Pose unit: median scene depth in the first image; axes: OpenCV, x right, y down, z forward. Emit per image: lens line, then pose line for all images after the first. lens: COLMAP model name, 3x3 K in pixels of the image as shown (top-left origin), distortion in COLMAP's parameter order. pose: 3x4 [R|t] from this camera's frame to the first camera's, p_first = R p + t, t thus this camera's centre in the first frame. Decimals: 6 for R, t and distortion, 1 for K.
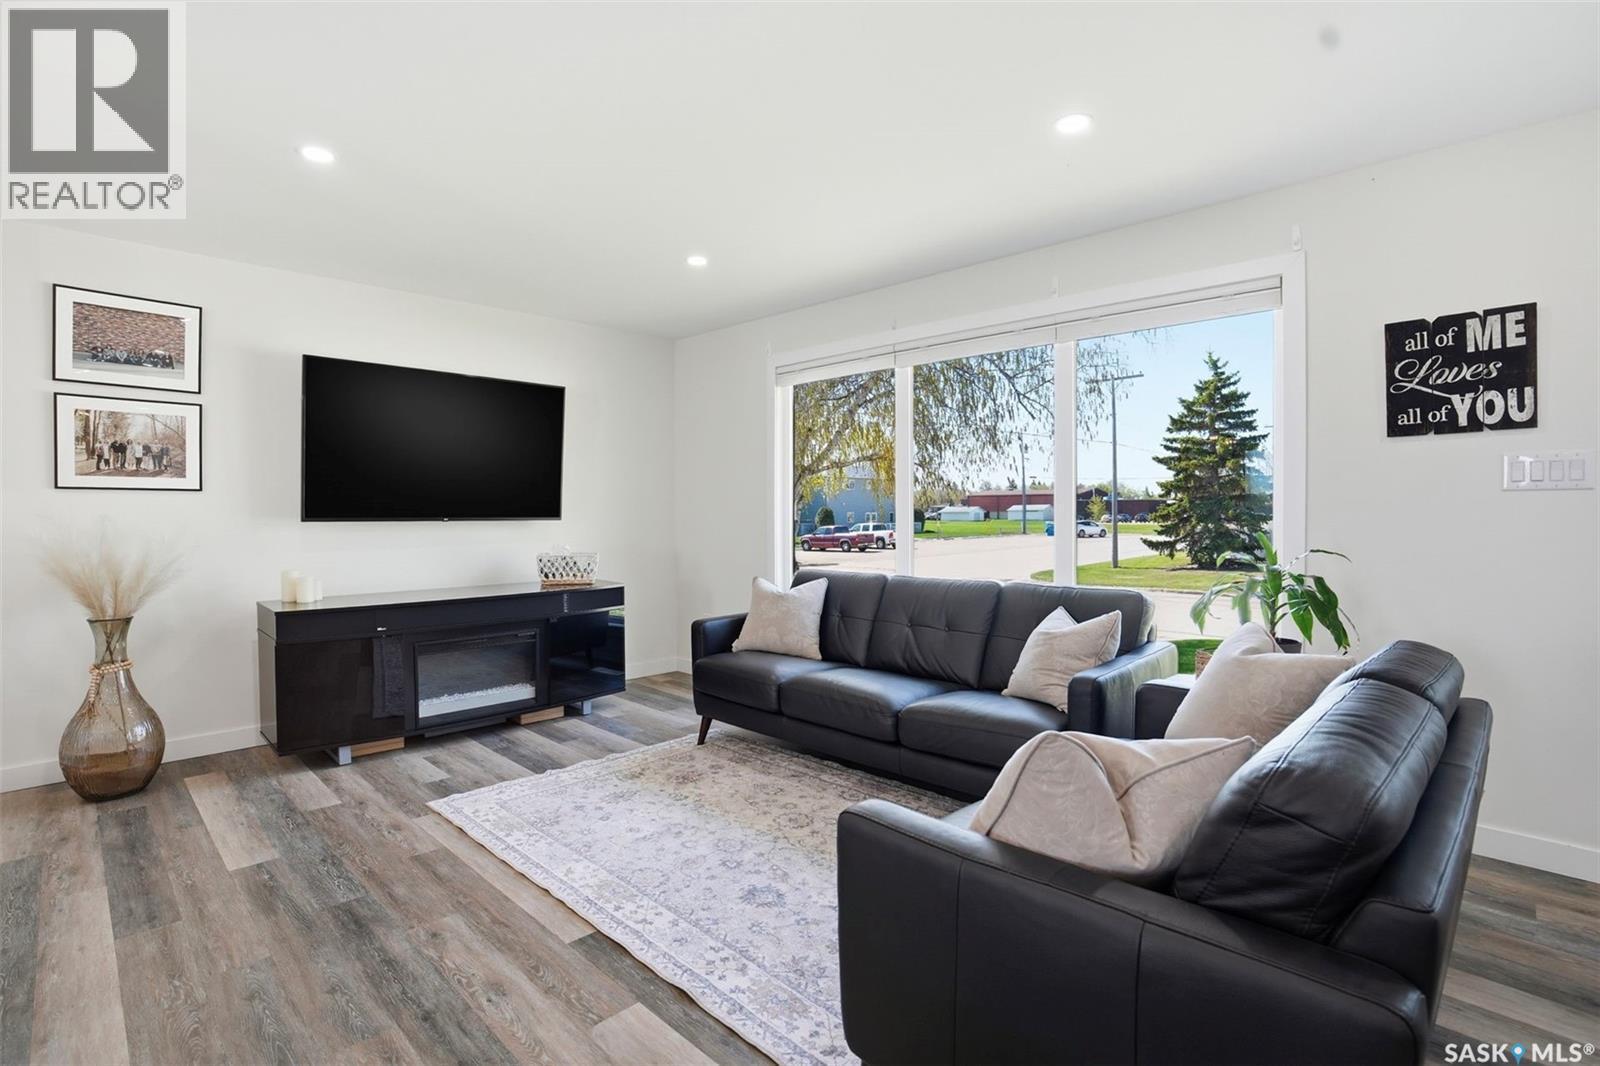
lens RADIAL K [[807.3, 0, 800.0], [0, 807.3, 533.0], [0, 0, 1]] dist [-0.003140, -0.000195]
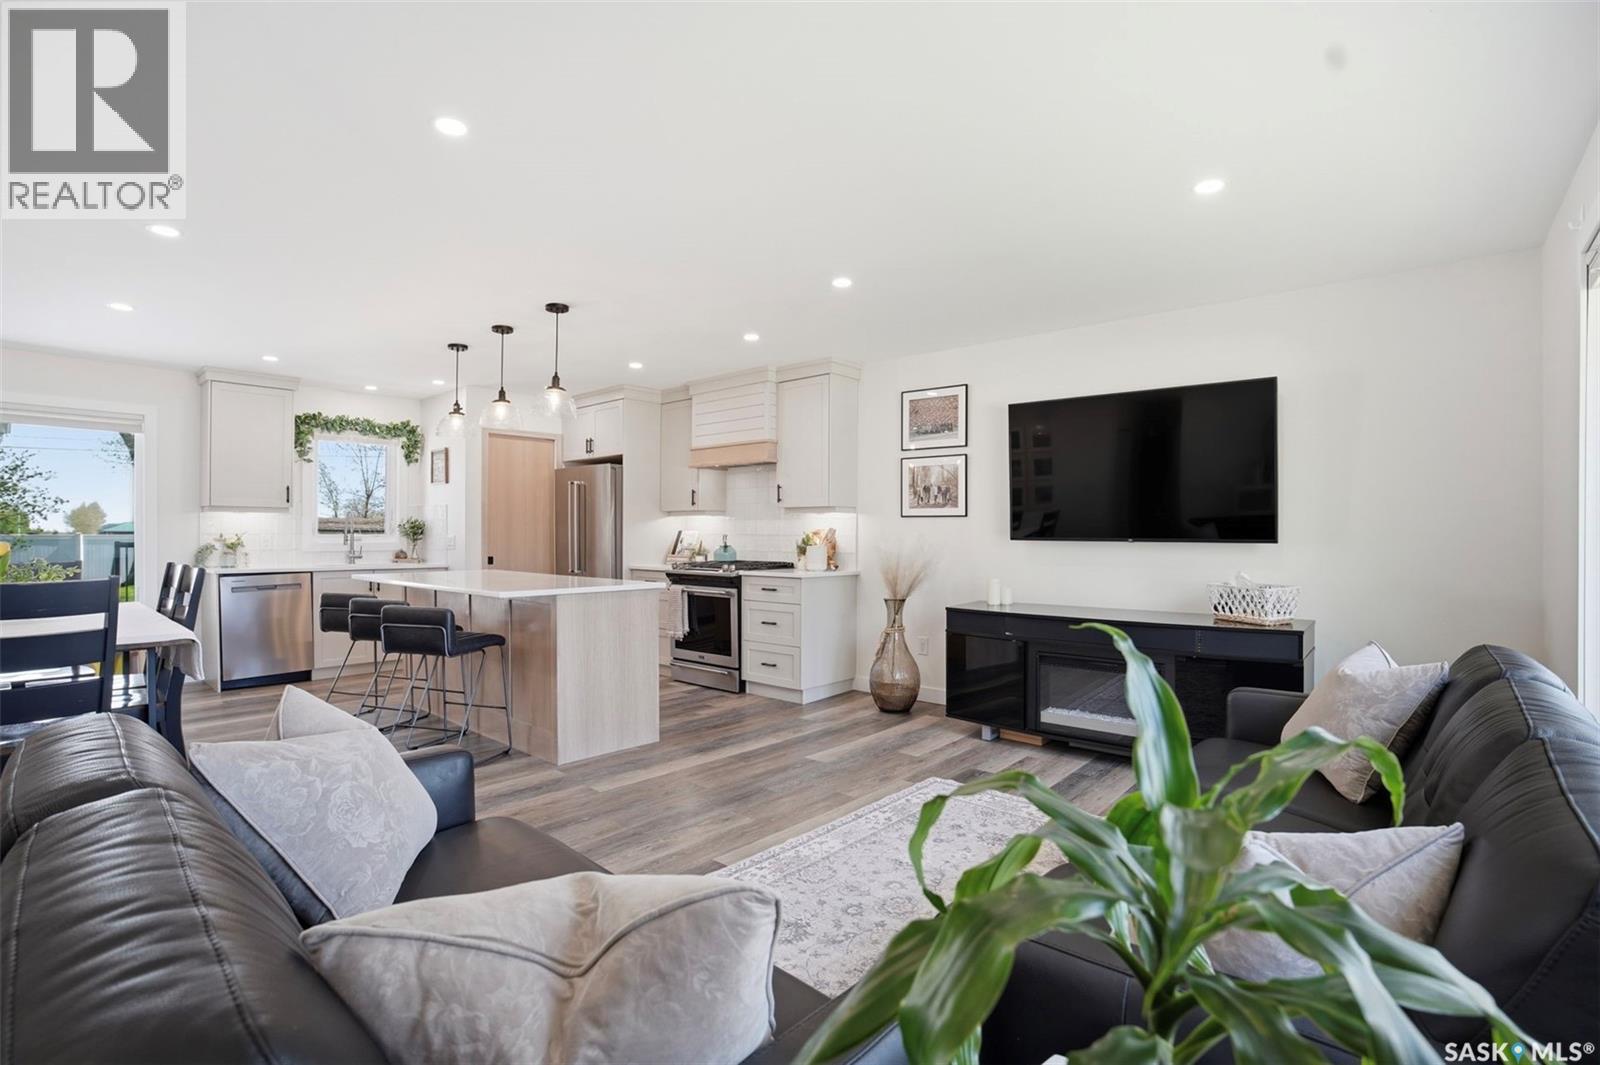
lens RADIAL K [[753.7, 0, 759.5], [0, 753.7, 536.4], [0, 0, 1]] dist [-0.000550, -0.000029]
pose [[0.055464, 0.009256, -0.998418, 0.559065], [-0.030347, 0.999511, 0.007580, -0.017589], [0.997999, 0.029879, 0.055717, 0.599182]]
